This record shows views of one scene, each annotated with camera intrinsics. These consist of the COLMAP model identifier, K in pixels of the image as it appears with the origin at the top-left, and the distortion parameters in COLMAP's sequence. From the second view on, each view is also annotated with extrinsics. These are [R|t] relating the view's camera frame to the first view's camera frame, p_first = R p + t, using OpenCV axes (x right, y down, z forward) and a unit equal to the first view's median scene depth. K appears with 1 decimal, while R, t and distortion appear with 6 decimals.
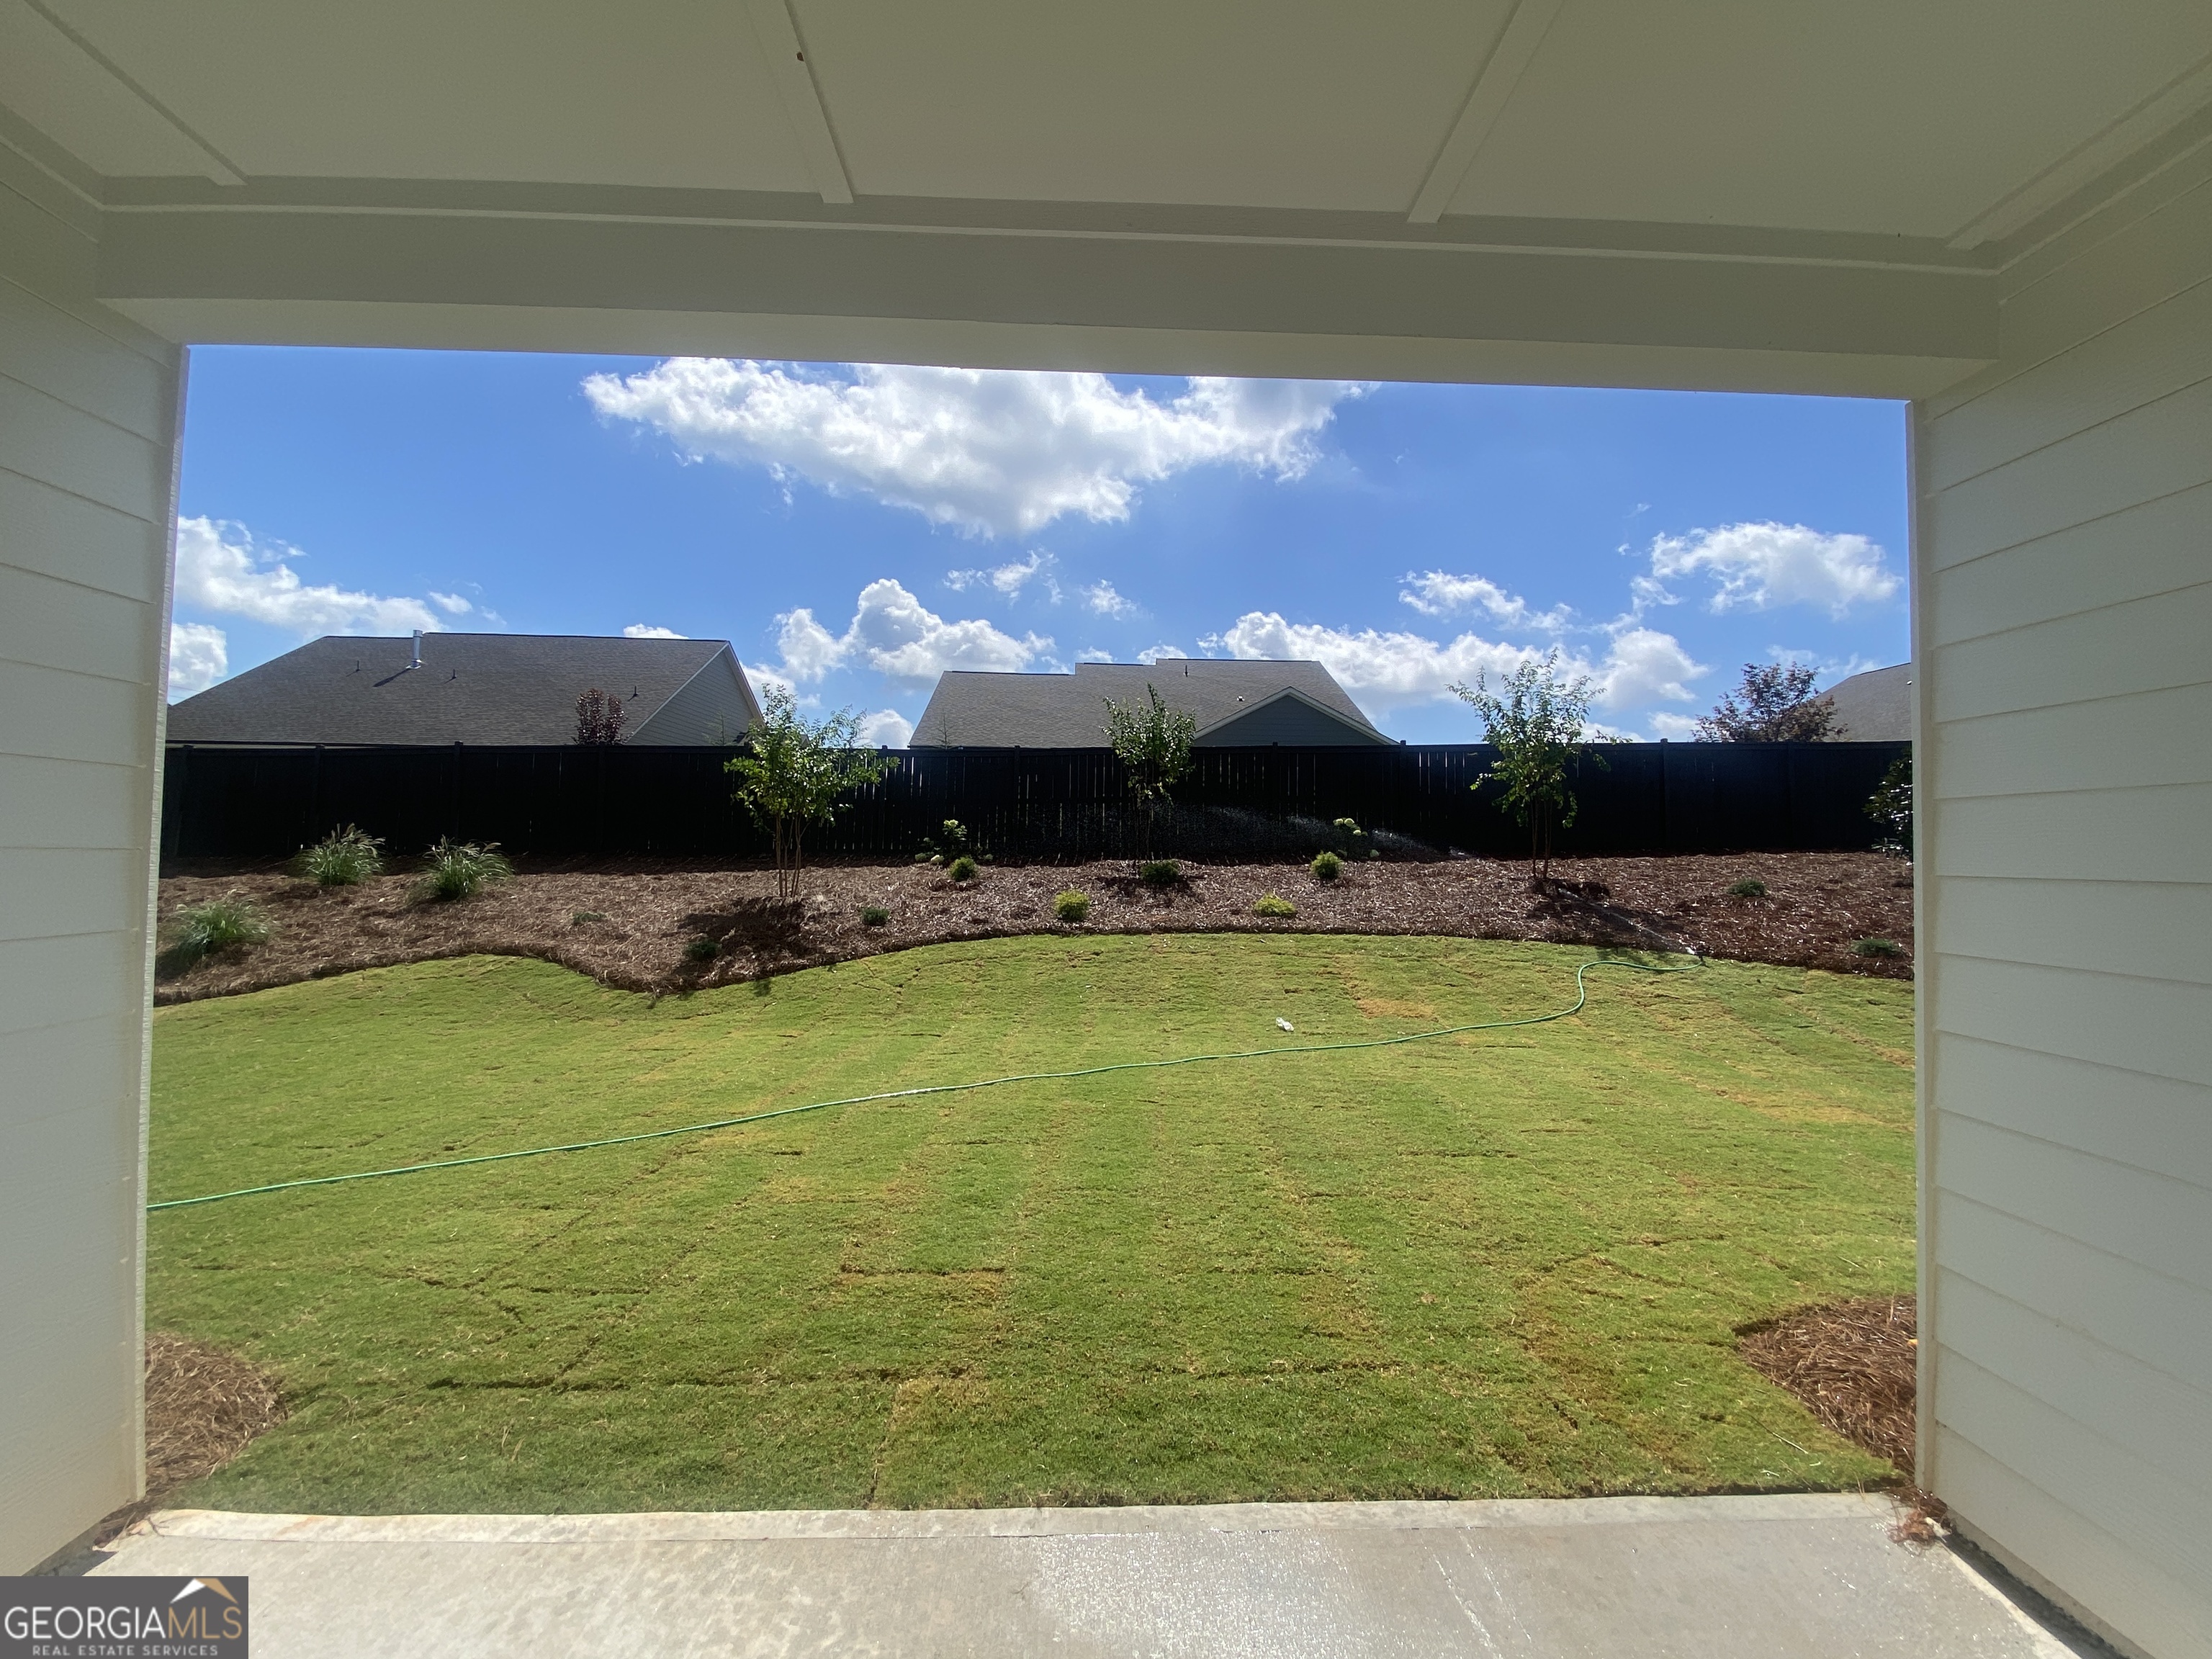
lens RADIAL K [[959.4, 0, 1109.3], [0, 959.4, 818.3], [0, 0, 1]] dist [0.059422, -0.049527]
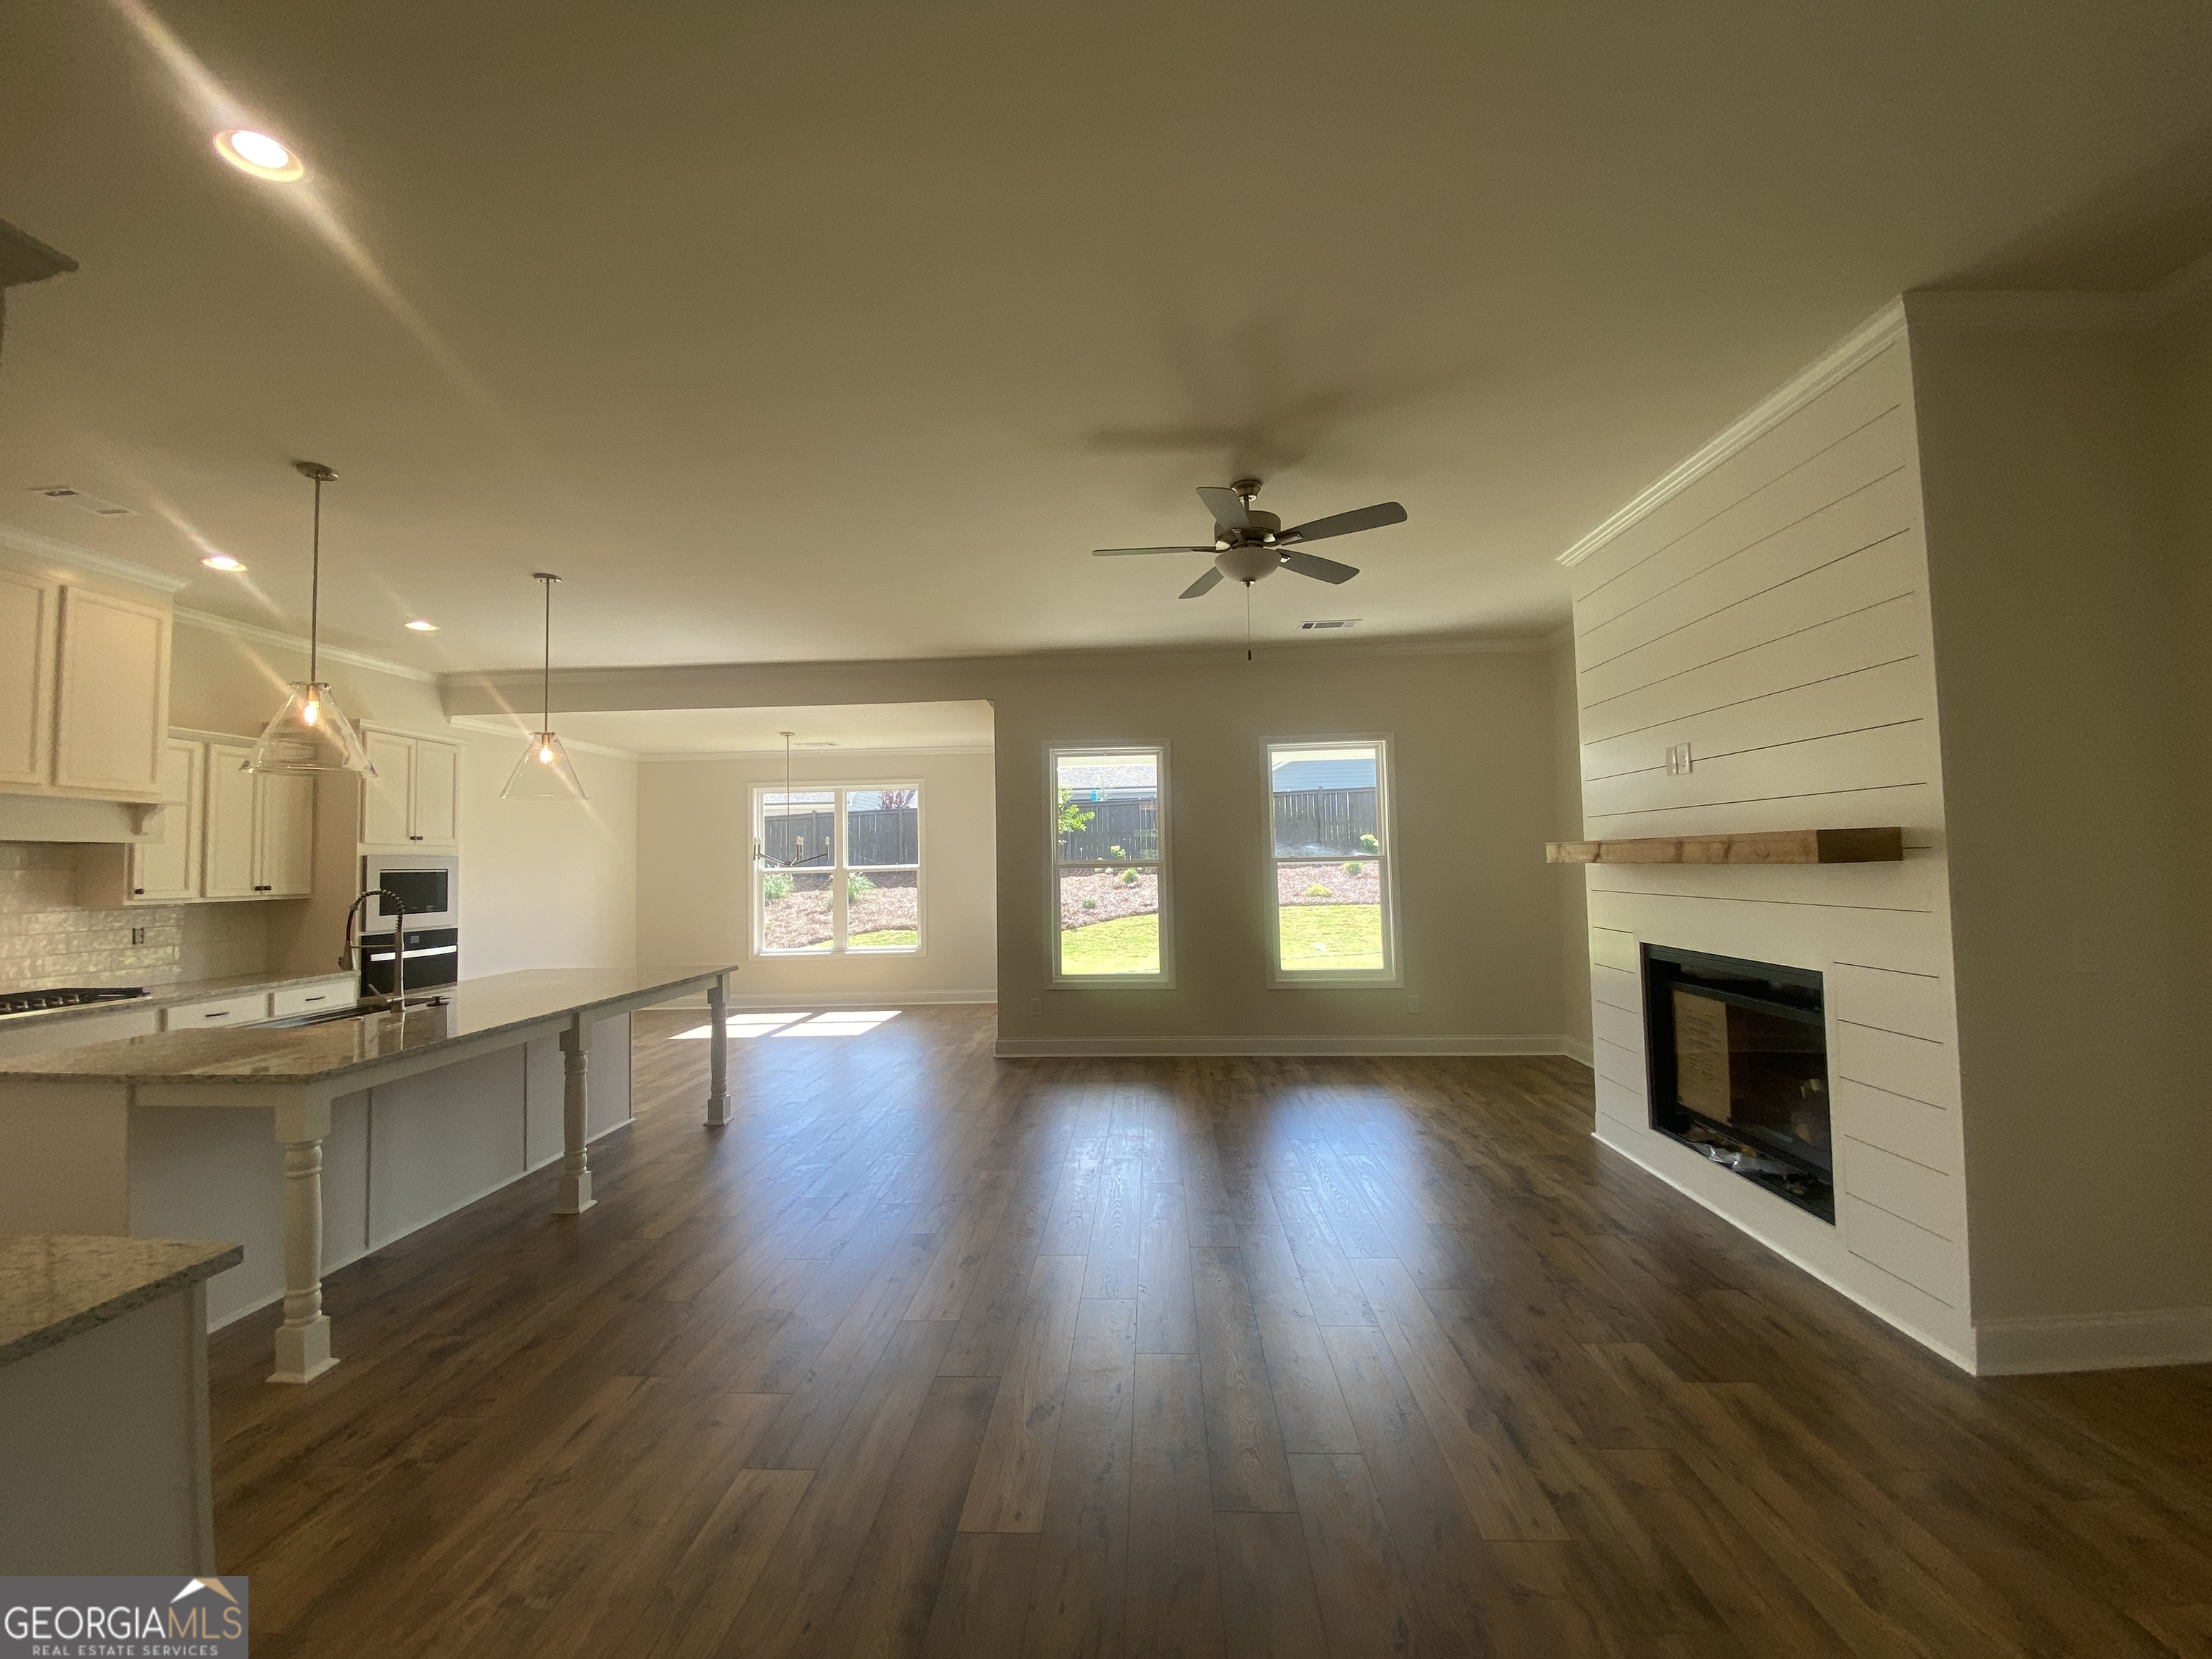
lens RADIAL K [[892.7, 0, 1105.8], [0, 892.7, 822.4], [0, 0, 1]] dist [0.018118, -0.019527]
pose [[0.994572, -0.041698, -0.095327, -0.051277], [0.040798, 0.999103, -0.011369, -0.028612], [0.095715, 0.007418, 0.995381, -0.648549]]
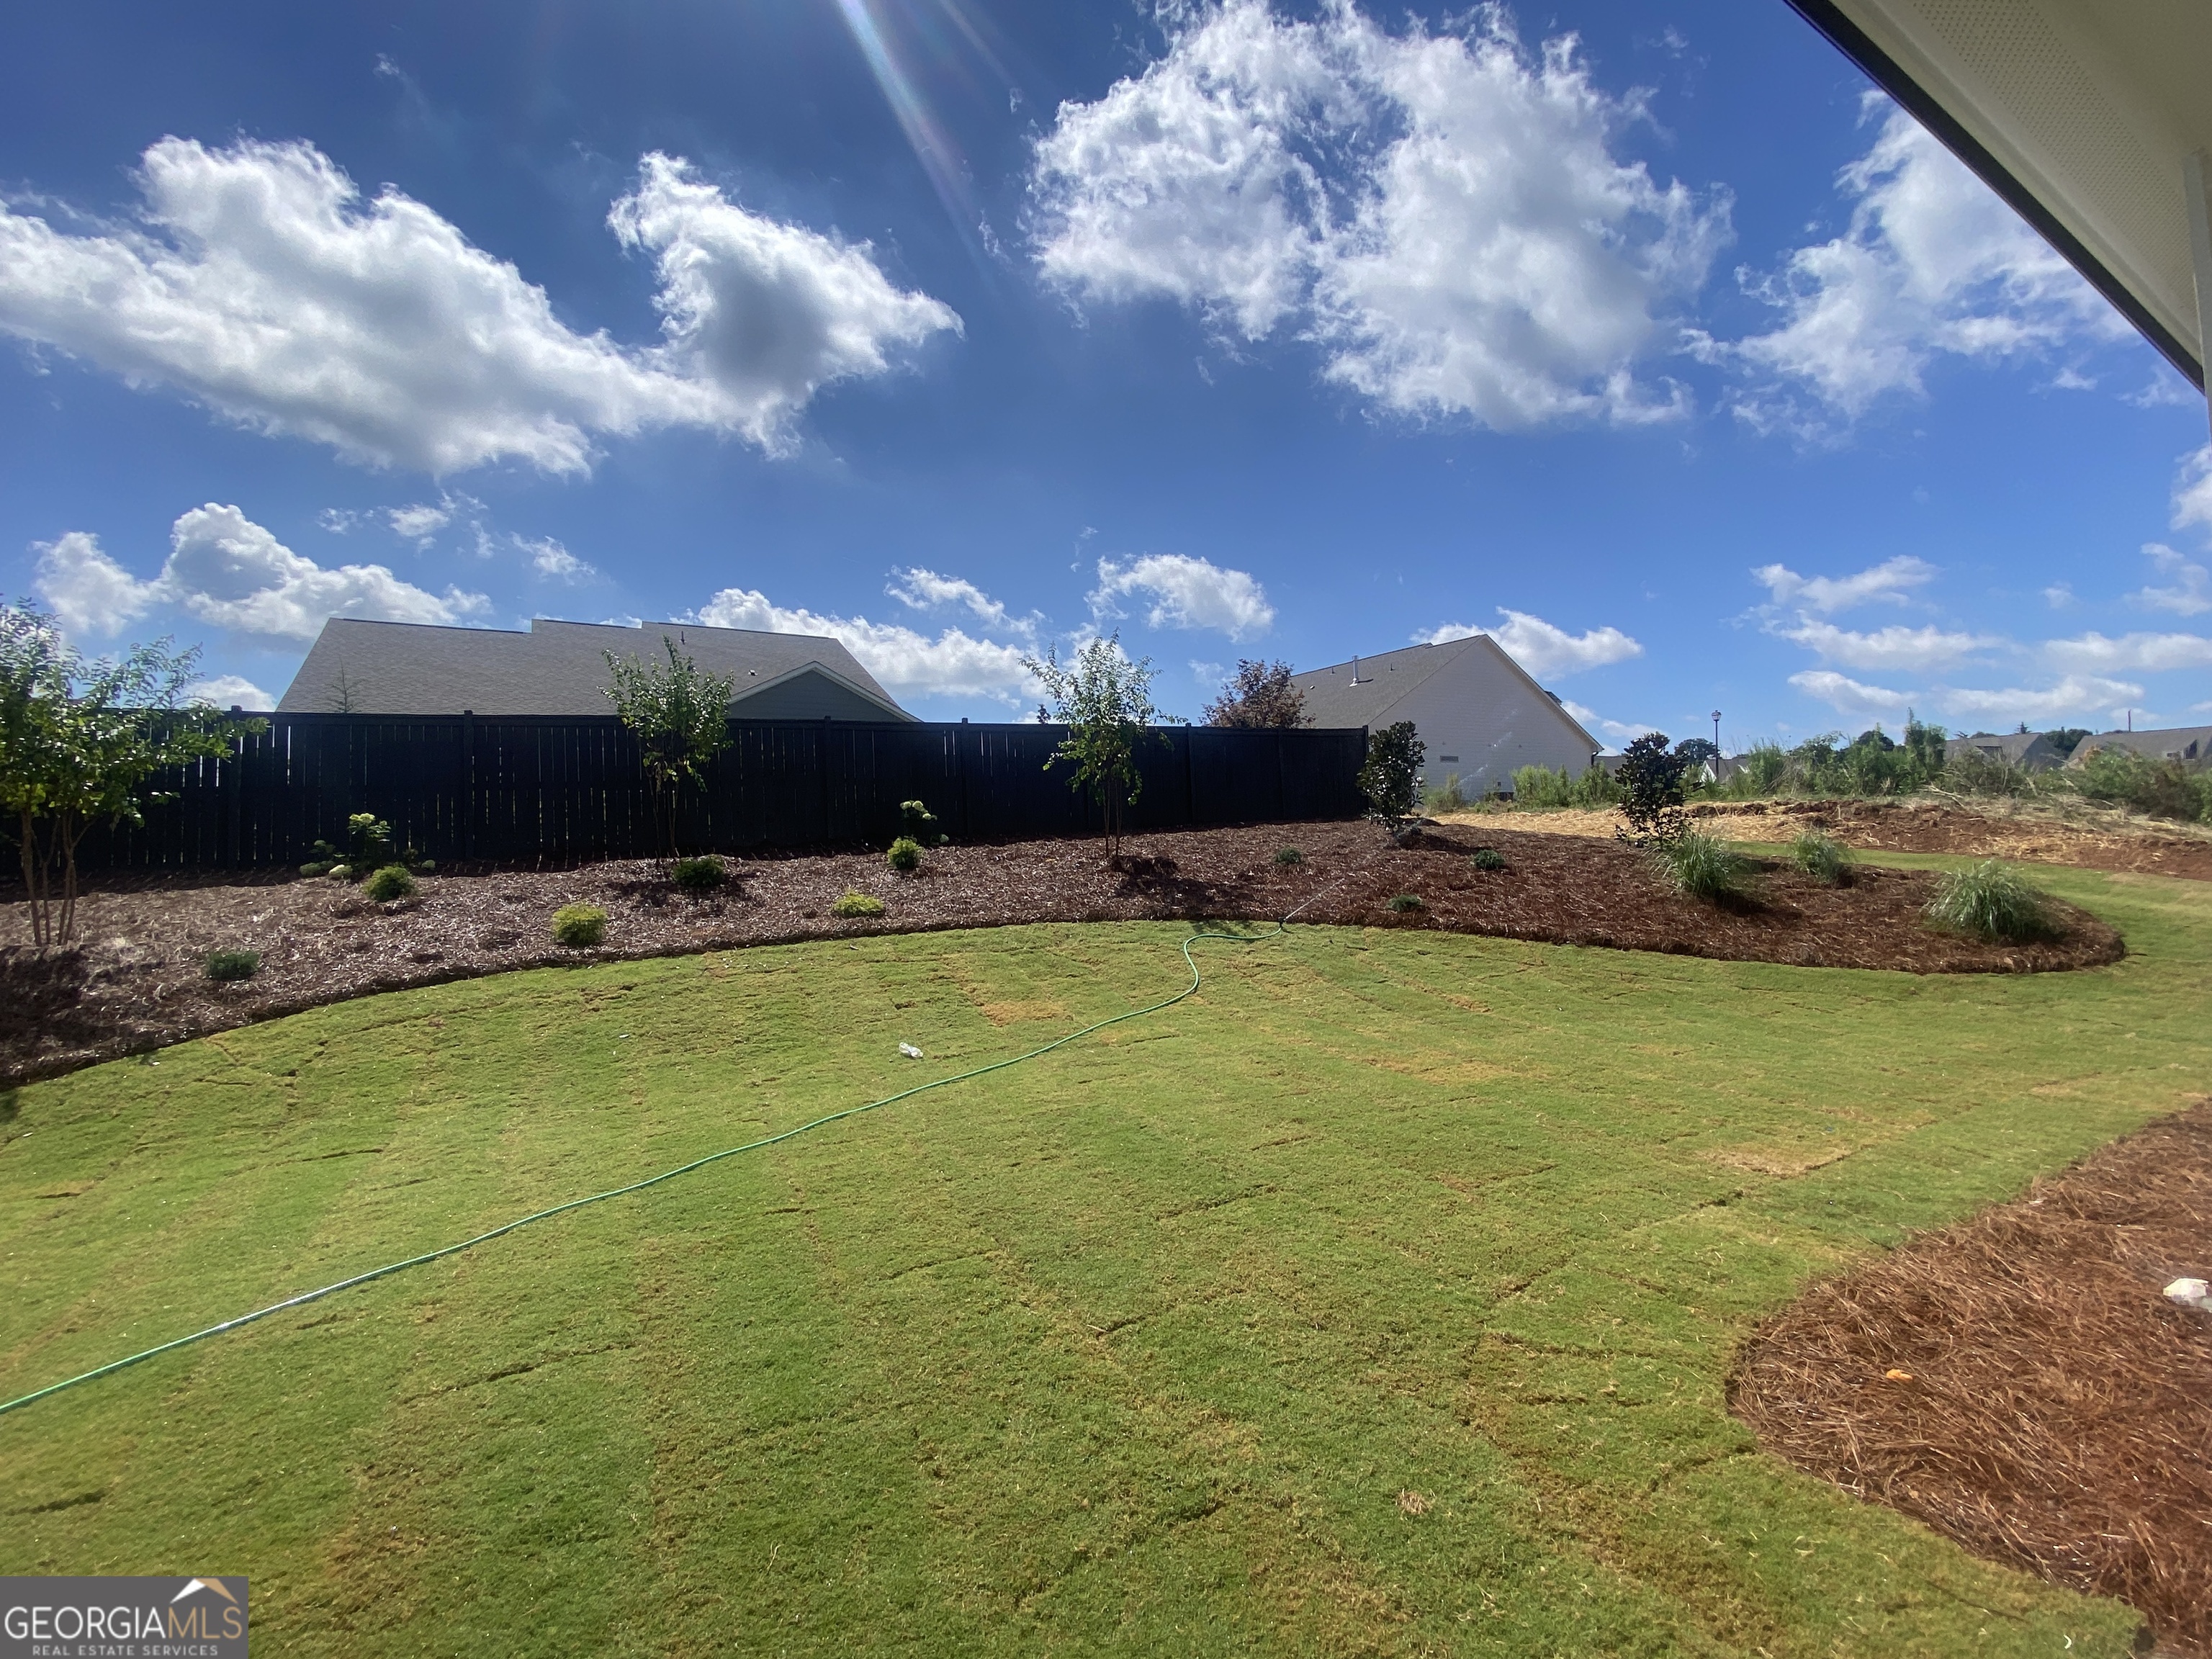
lens RADIAL K [[959.4, 0, 1109.3], [0, 959.4, 818.3], [0, 0, 1]] dist [0.059422, -0.049527]
pose [[0.874171, -0.027809, 0.484822, -0.045133], [0.022321, 0.999605, 0.017091, 0.006734], [-0.485105, -0.004119, 0.874446, 0.160419]]
